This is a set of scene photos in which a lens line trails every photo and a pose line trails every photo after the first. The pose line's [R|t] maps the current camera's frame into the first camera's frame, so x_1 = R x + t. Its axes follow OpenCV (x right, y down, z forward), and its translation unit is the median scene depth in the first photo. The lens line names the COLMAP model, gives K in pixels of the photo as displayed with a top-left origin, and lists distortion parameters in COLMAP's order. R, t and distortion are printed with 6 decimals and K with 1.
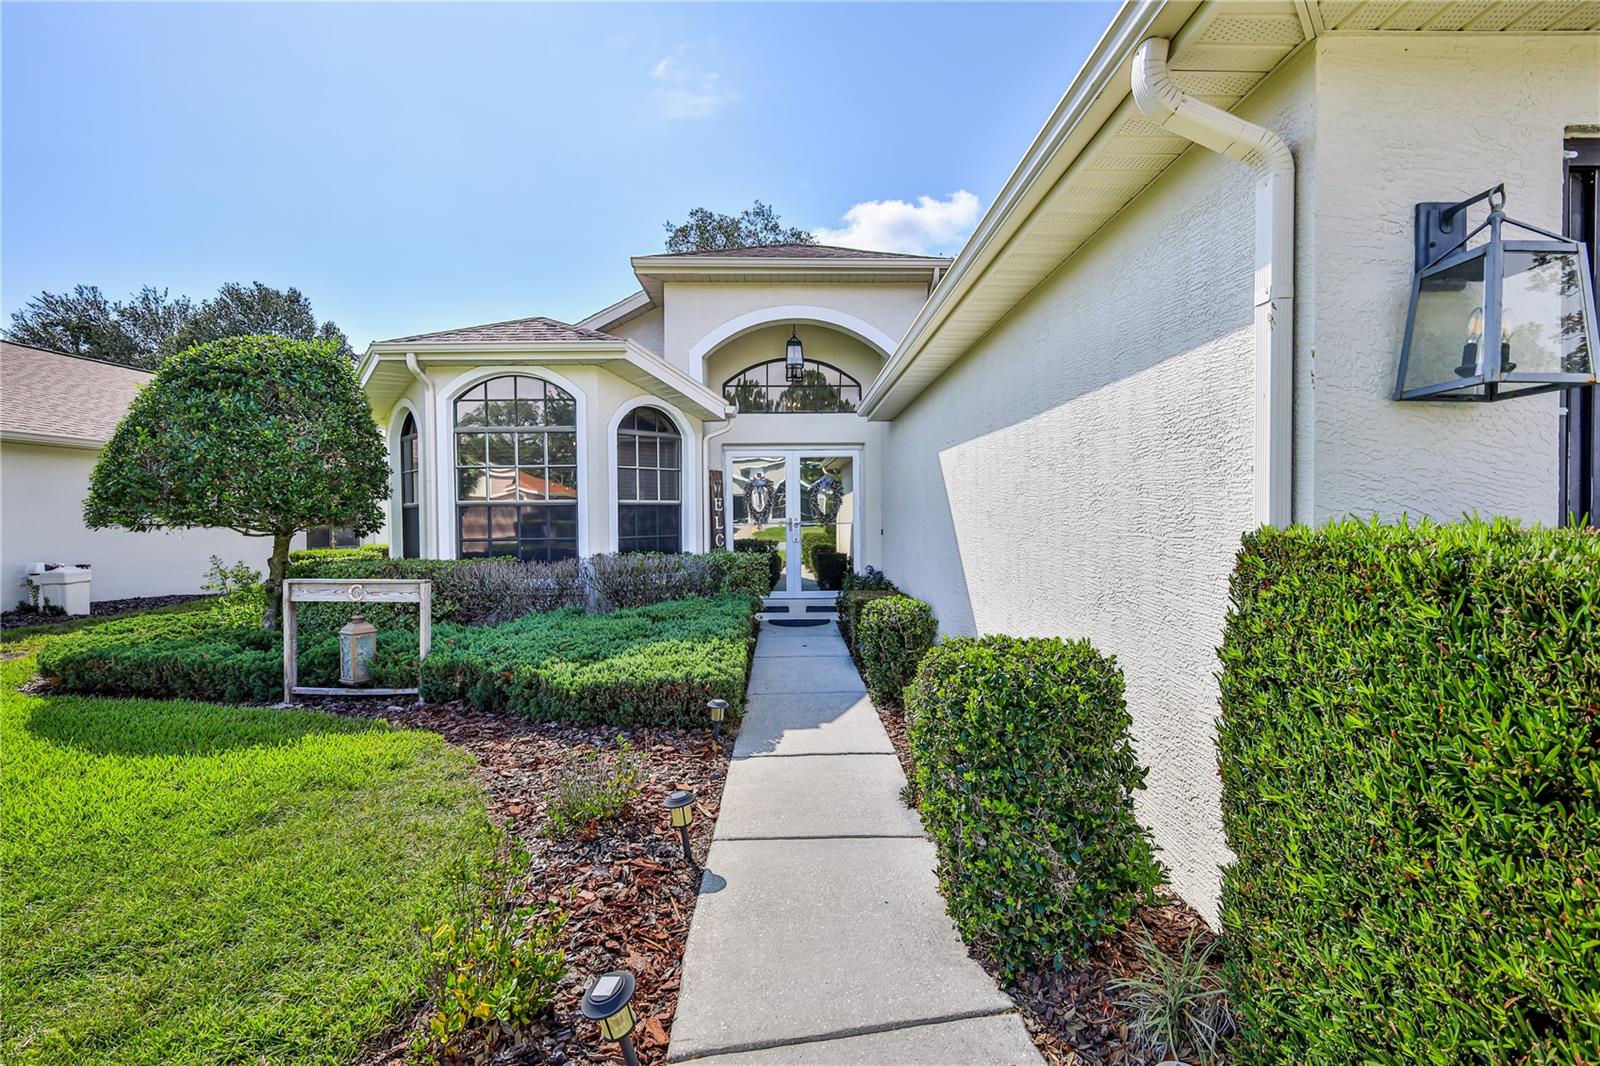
lens RADIAL K [[690.2, 0, 800.0], [0, 690.2, 533.0], [0, 0, 1]] dist [0.000525, 0.000052]
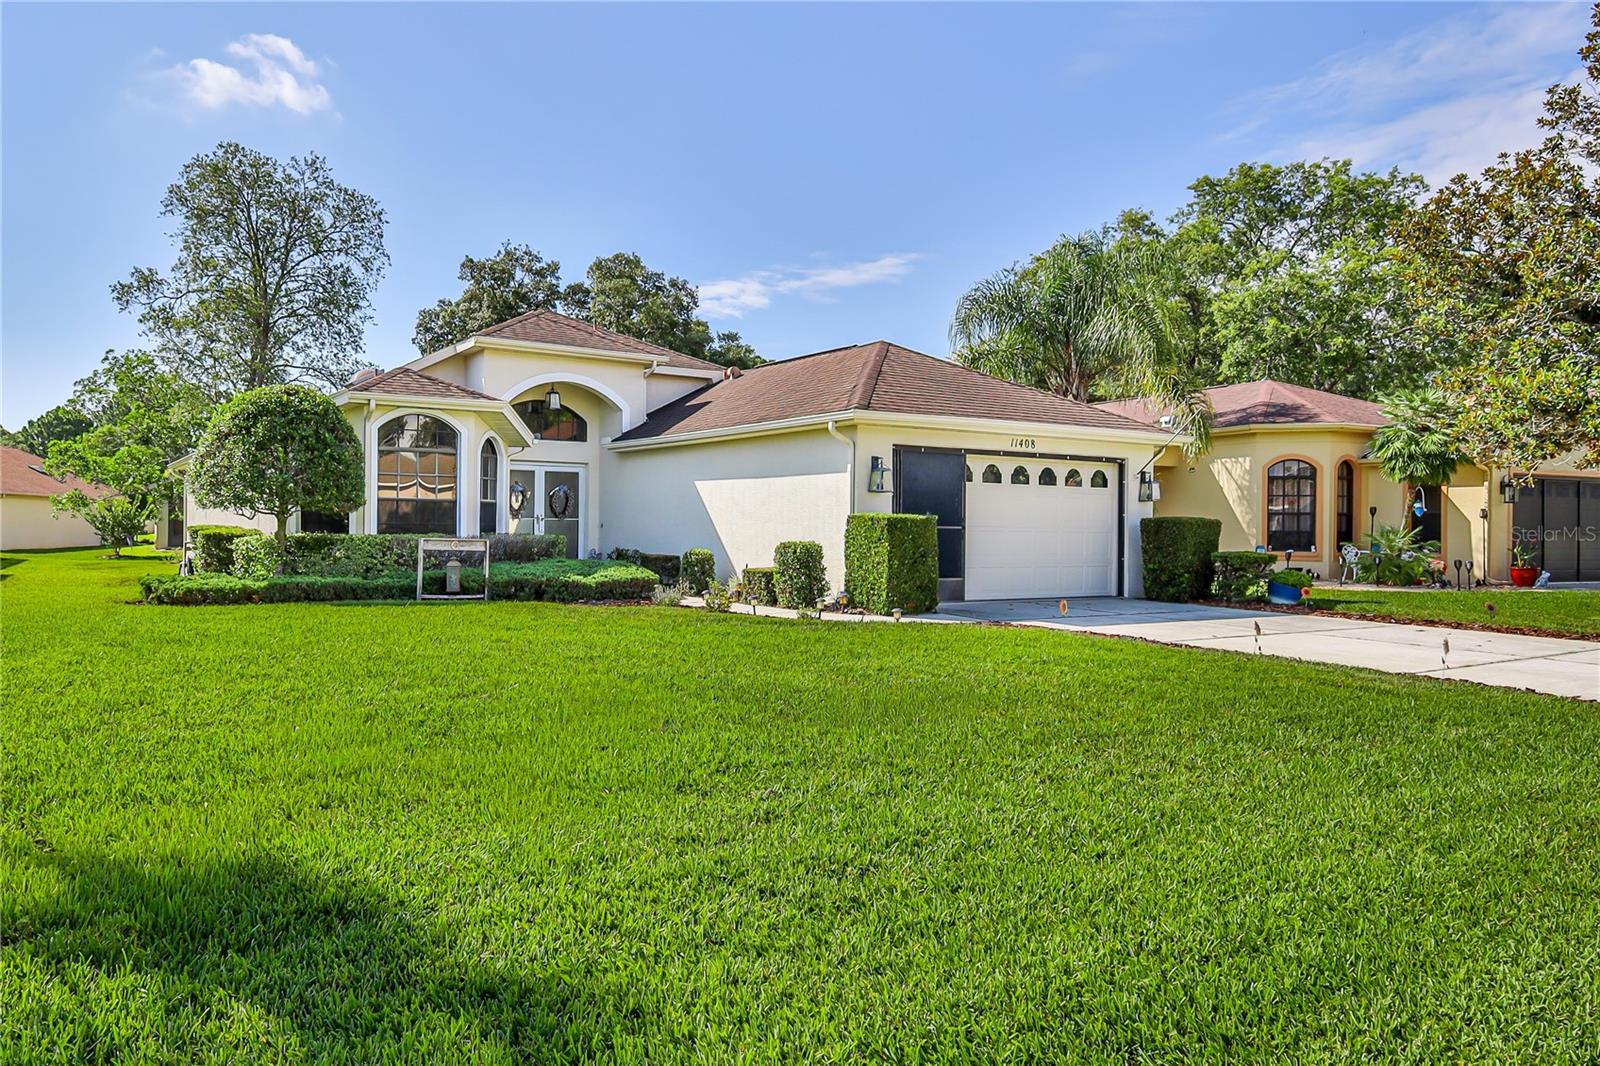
lens RADIAL K [[1071.9, 0, 682.0], [0, 1071.9, 530.8], [0, 0, 1]] dist [-0.004395, -0.000887]
pose [[0.865956, 0.014645, 0.499906, -1.032308], [-0.005435, 0.999788, -0.019875, 0.066180], [-0.500091, 0.014493, 0.865851, -1.242728]]
